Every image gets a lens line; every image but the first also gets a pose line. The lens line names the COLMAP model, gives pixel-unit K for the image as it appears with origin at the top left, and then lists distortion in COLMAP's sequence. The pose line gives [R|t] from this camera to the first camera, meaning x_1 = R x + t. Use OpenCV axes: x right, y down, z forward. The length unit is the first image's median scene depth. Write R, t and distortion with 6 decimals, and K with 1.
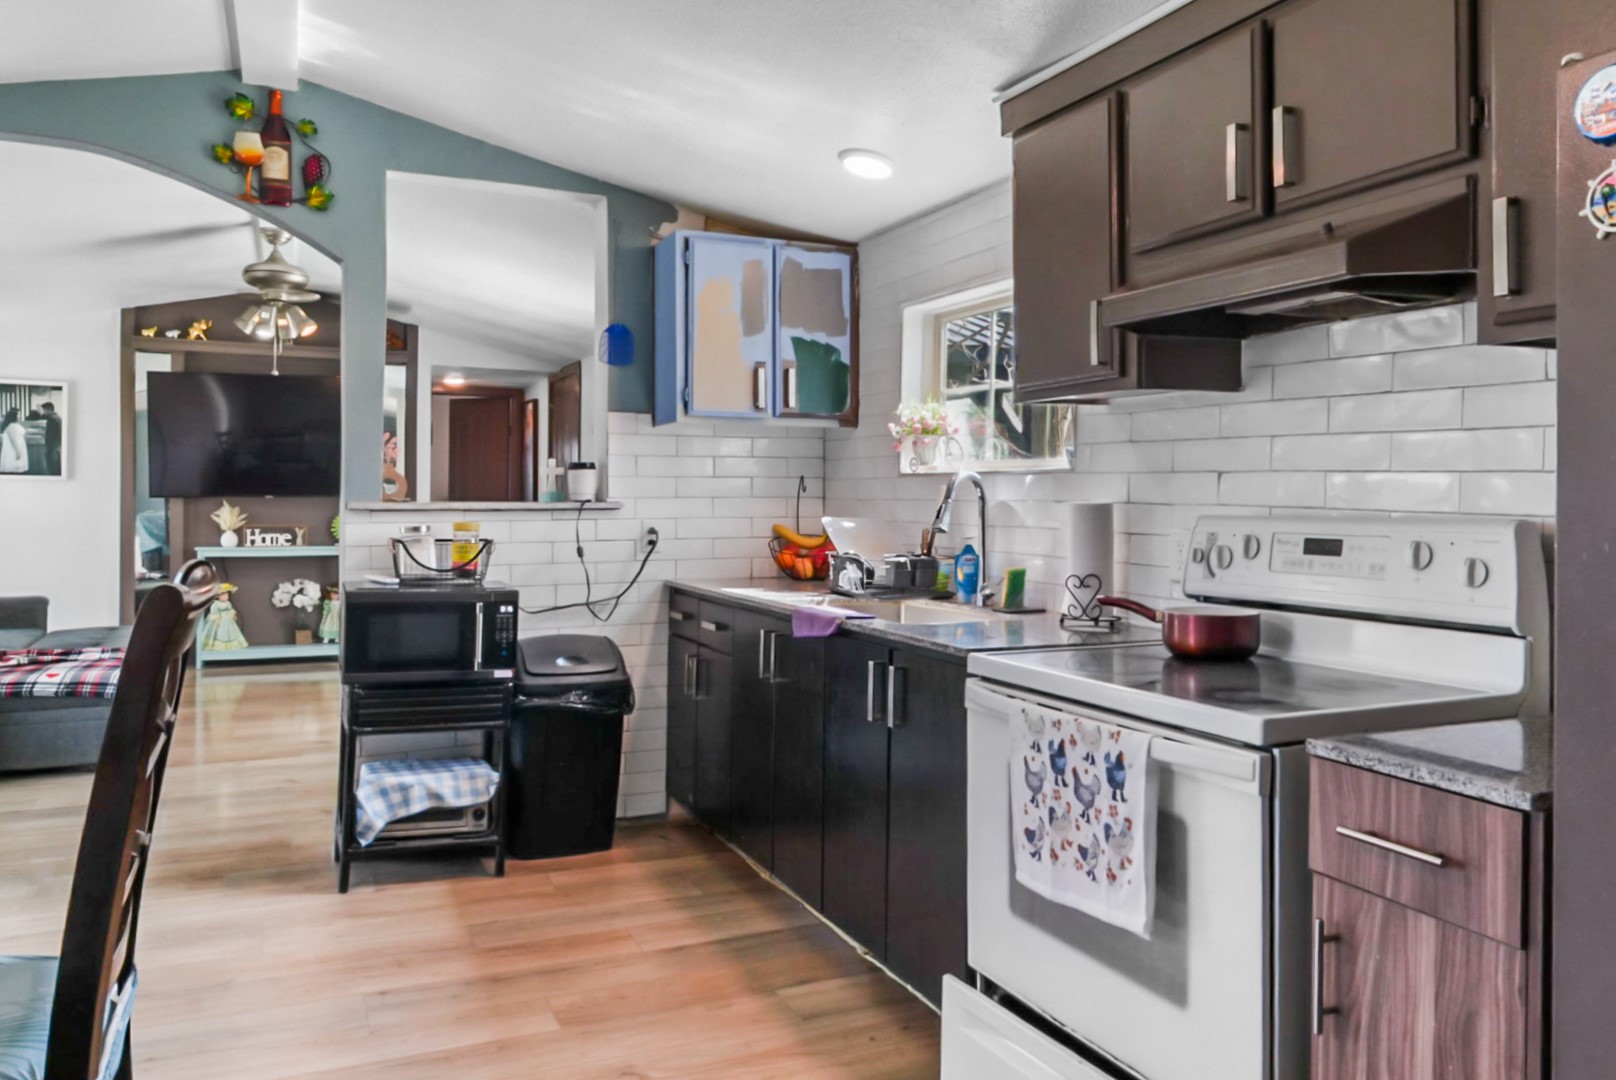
lens RADIAL K [[1165.6, 0, 808.3], [0, 1165.6, 492.2], [0, 0, 1]] dist [0.001854, -0.000728]
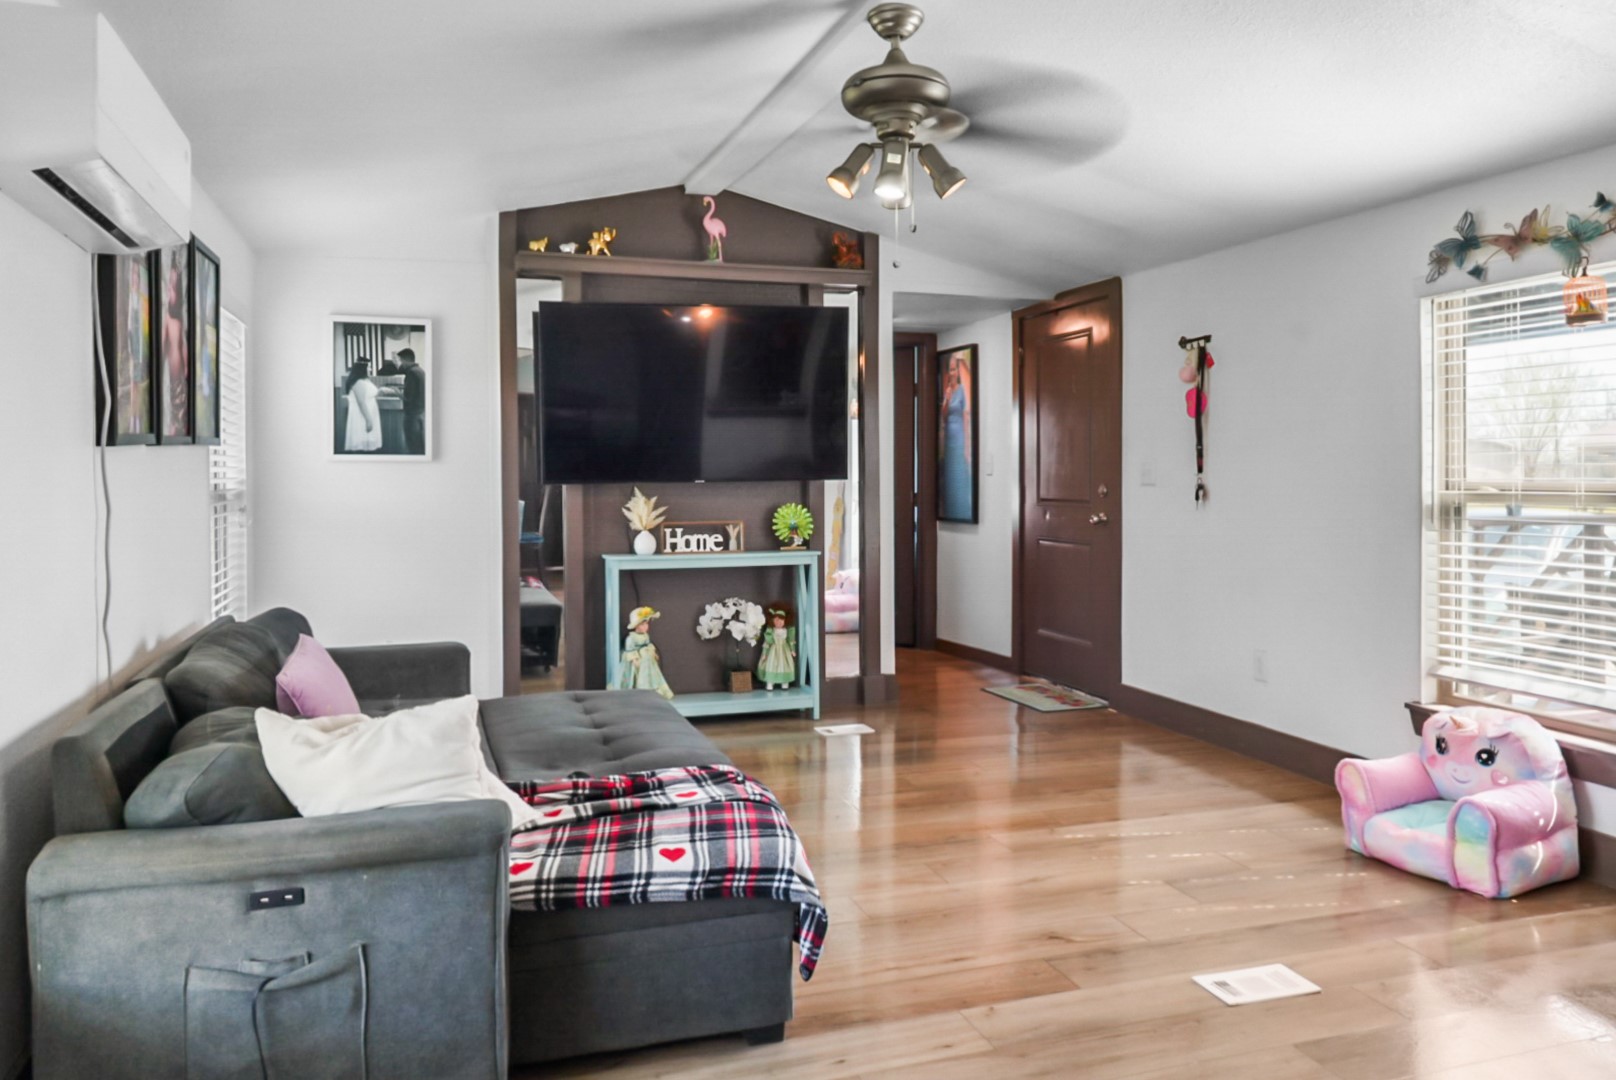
lens RADIAL K [[1165.6, 0, 808.3], [0, 1165.6, 492.2], [0, 0, 1]] dist [0.001854, -0.000728]
pose [[0.995089, -0.009604, -0.098517, -0.334250], [0.011552, 0.999749, 0.019214, -0.002507], [0.098308, -0.020257, 0.994950, 0.321089]]
